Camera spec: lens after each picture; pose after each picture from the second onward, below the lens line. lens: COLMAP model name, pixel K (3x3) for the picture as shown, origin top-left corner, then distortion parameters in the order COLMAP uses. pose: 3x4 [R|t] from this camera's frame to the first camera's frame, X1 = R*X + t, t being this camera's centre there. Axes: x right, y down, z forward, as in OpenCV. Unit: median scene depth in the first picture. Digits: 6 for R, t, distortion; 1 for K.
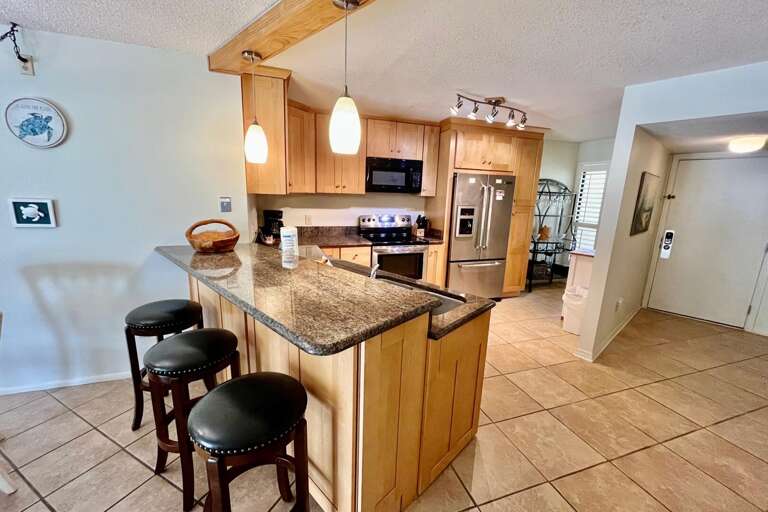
lens RADIAL K [[311.4, 0, 385.2], [0, 311.4, 258.4], [0, 0, 1]] dist [-0.001356, -0.000123]
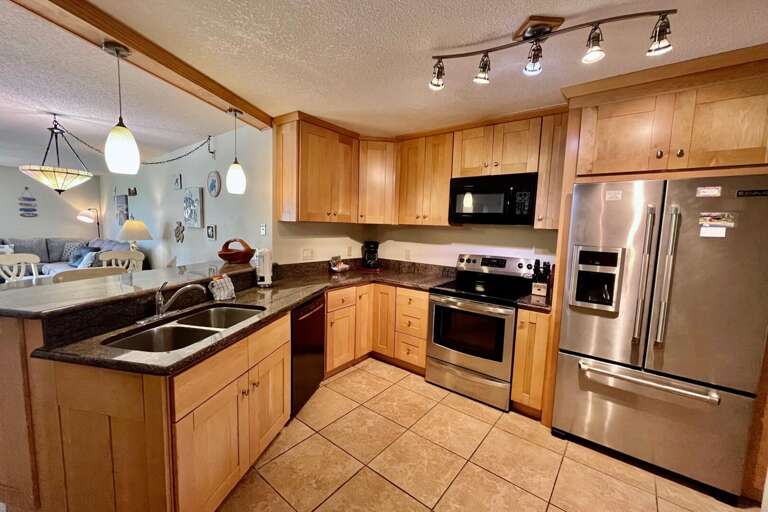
lens RADIAL K [[311.4, 0, 384.5], [0, 311.4, 256.8], [0, 0, 1]] dist [-0.001356, -0.000123]
pose [[0.540749, 0.071150, -0.838169, 0.491553], [-0.188635, 0.981296, -0.038400, -0.069067], [0.819760, 0.178873, 0.544057, 0.450043]]
